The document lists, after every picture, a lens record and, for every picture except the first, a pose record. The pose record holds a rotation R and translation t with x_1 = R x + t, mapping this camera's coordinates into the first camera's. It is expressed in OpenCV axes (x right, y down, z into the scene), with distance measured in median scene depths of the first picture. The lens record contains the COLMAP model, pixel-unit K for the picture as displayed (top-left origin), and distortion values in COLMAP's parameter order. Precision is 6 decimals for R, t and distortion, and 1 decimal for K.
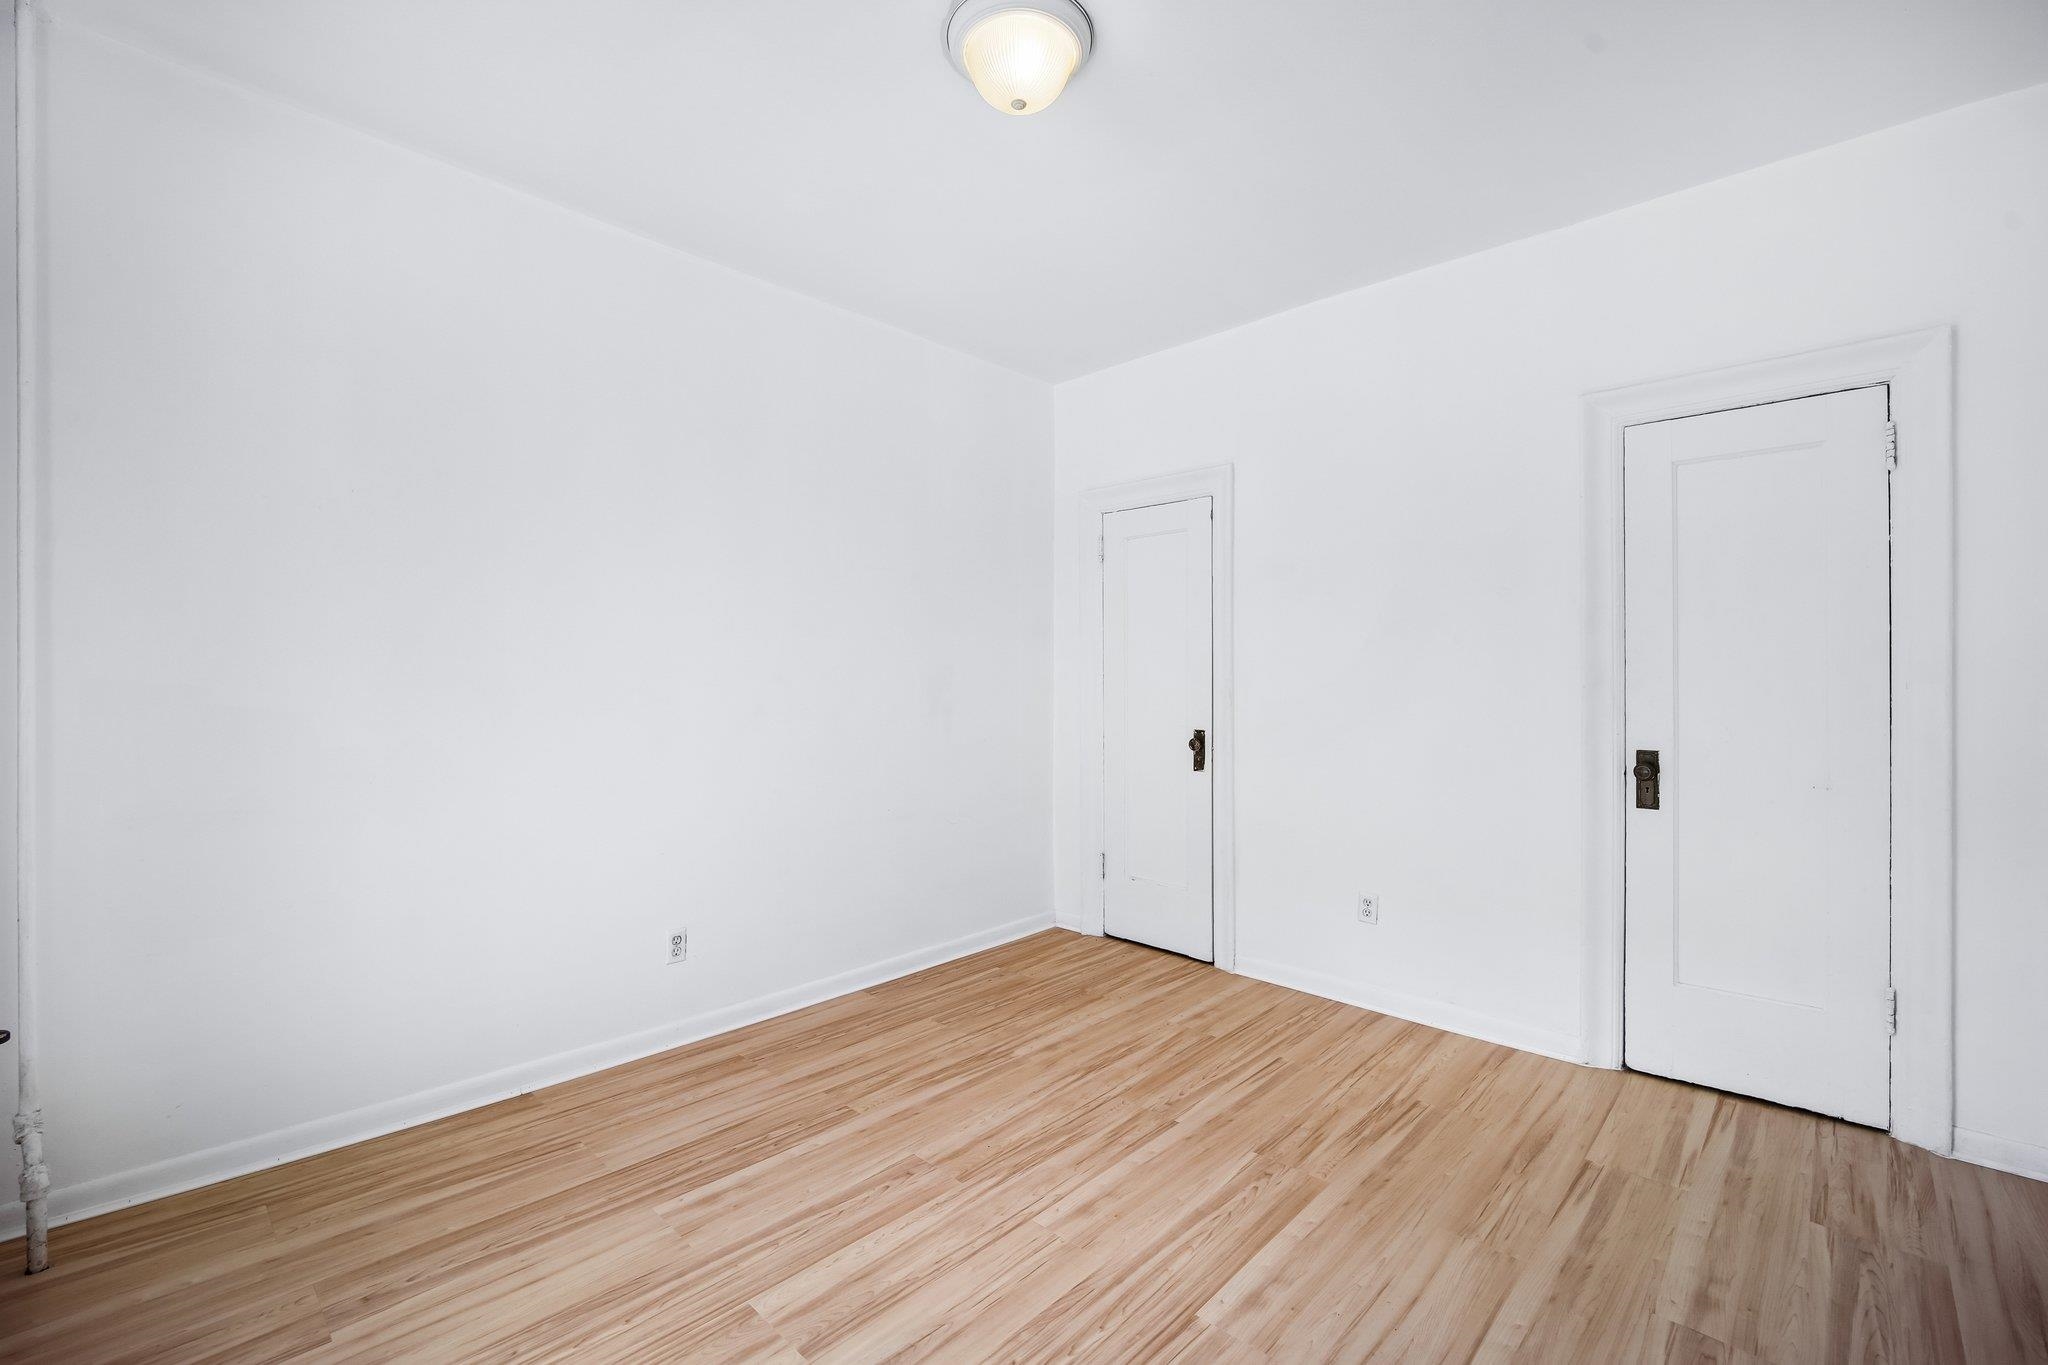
lens RADIAL K [[898.8, 0, 1007.1], [0, 898.8, 677.8], [0, 0, 1]] dist [0.000235, -0.004682]
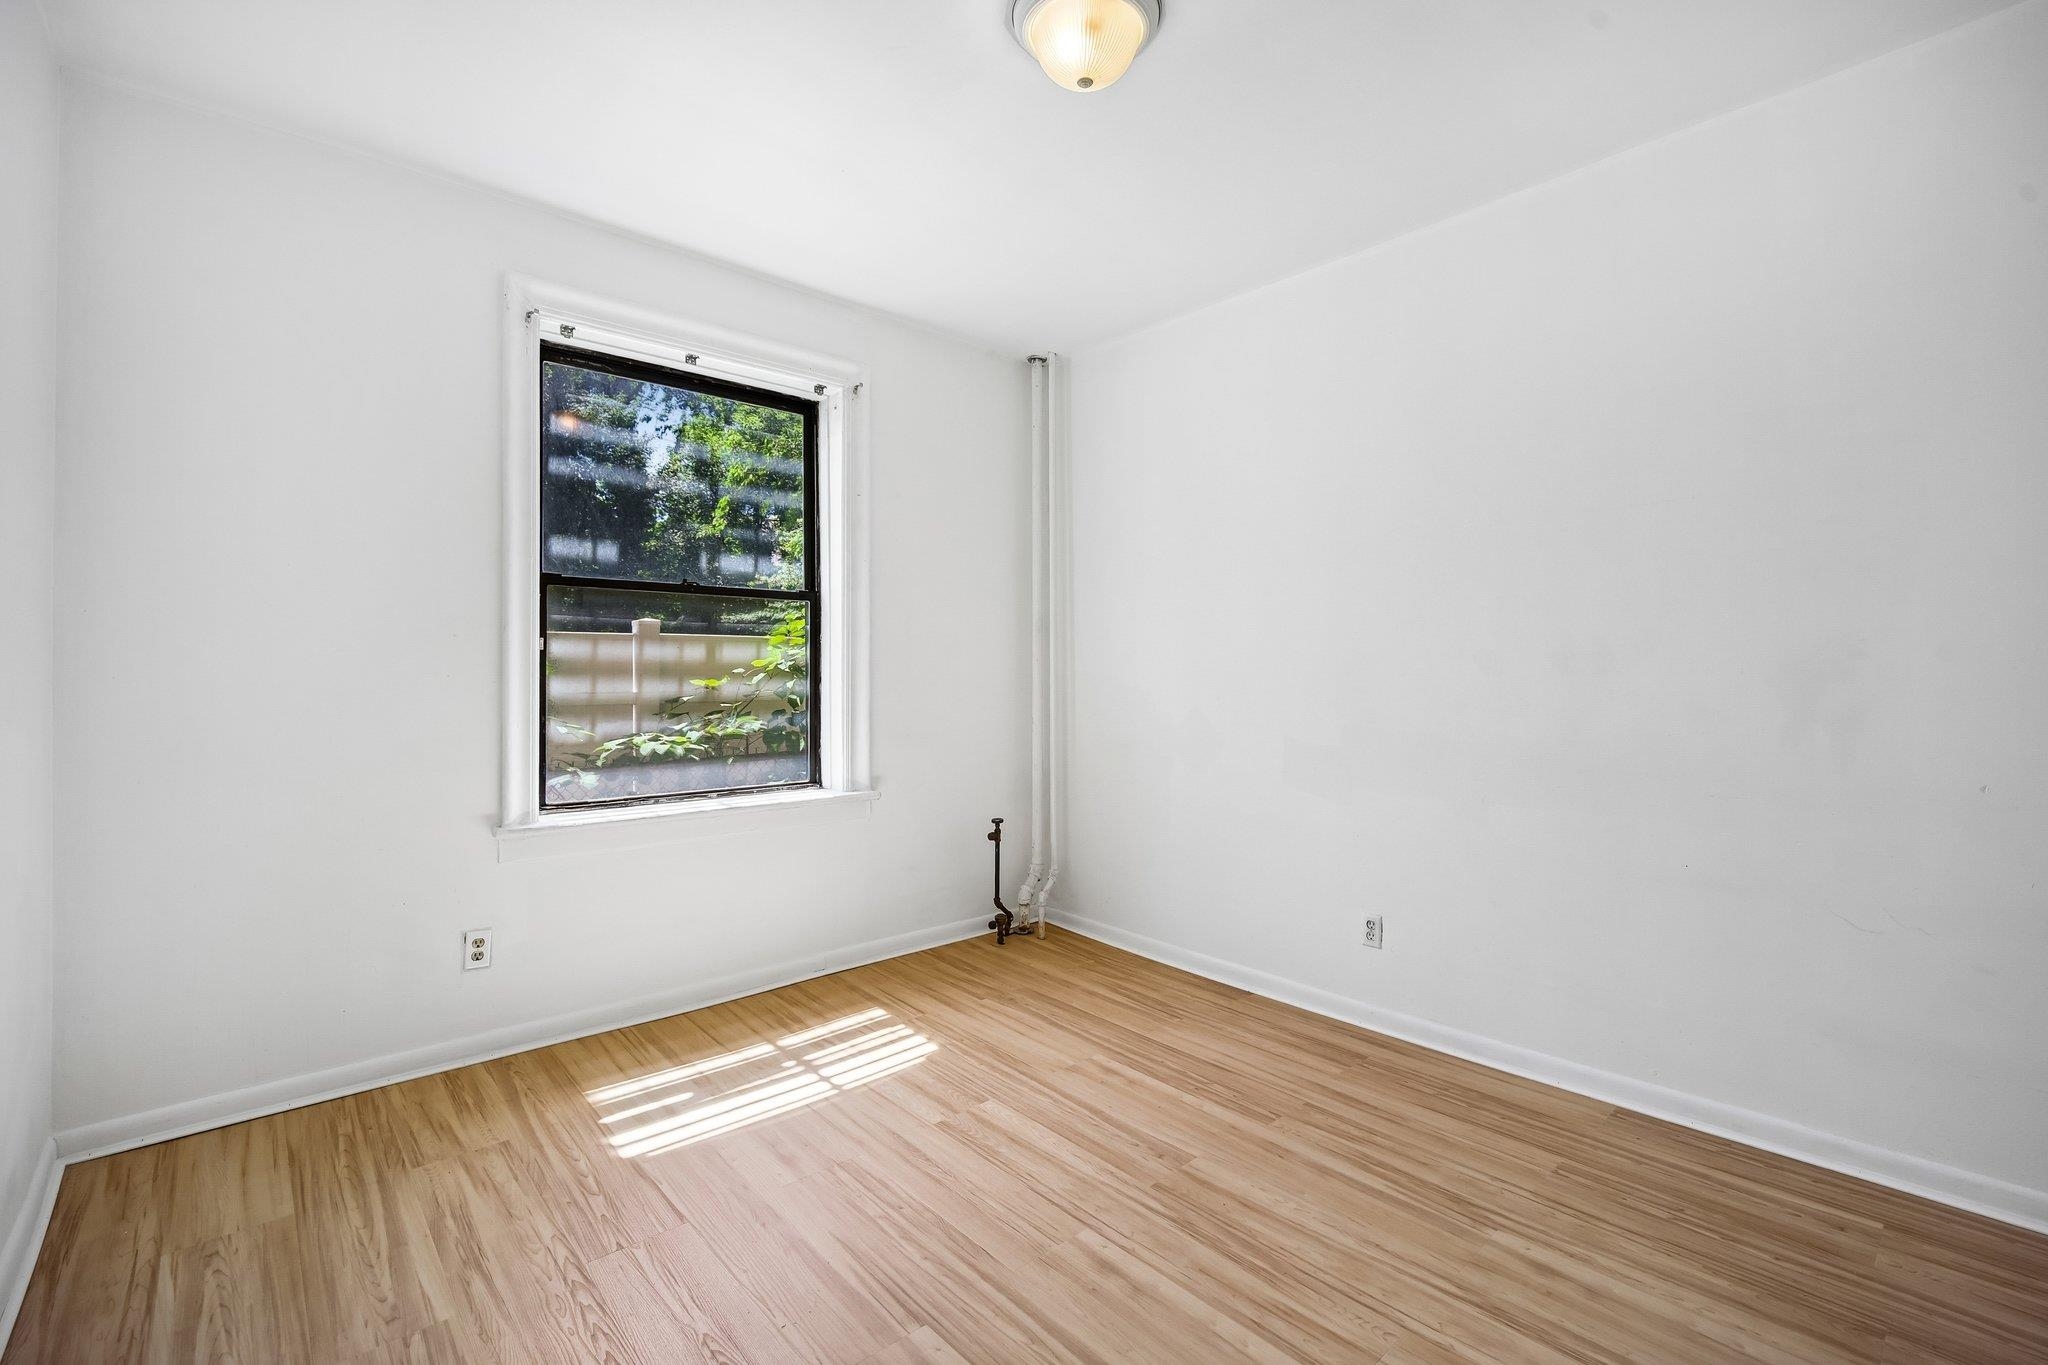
lens RADIAL K [[898.8, 0, 1026.4], [0, 898.8, 681.6], [0, 0, 1]] dist [0.000235, -0.004682]
pose [[-0.082756, 0.009541, -0.996524, 0.806937], [0.001171, 0.999954, 0.009476, 0.007603], [0.996569, -0.000383, -0.082763, 0.830936]]
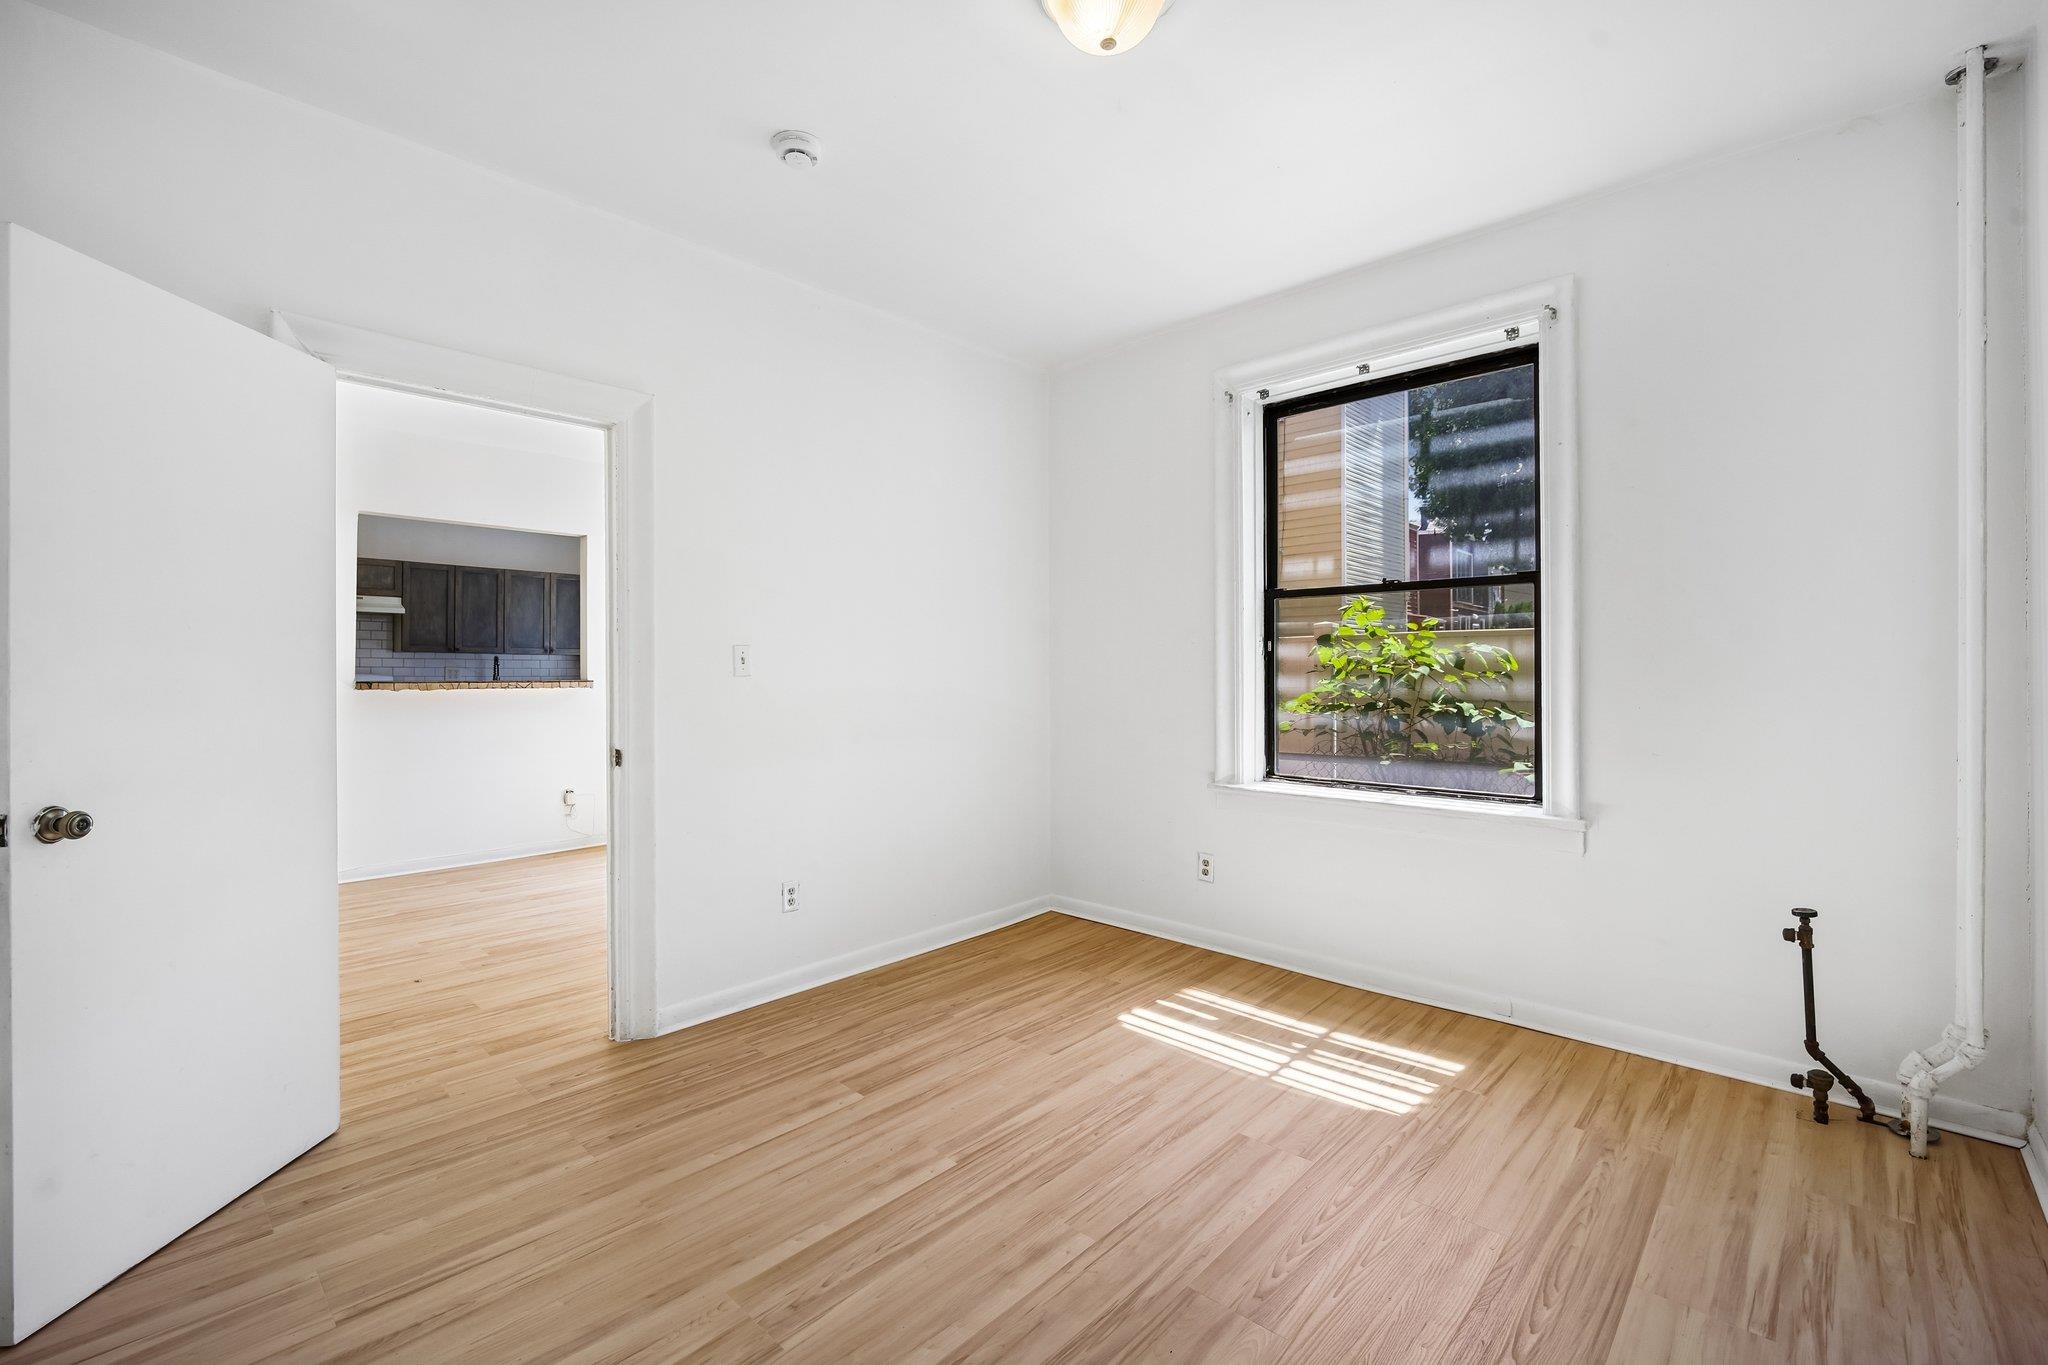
lens RADIAL K [[860.3, 0, 1013.1], [0, 860.3, 690.7], [0, 0, 1]] dist [-0.009394, 0.000276]
pose [[-0.999995, 0.001319, -0.003029, 0.093625], [0.001249, 0.999737, 0.022918, 0.009289], [0.003058, 0.022914, -0.999733, 1.537919]]
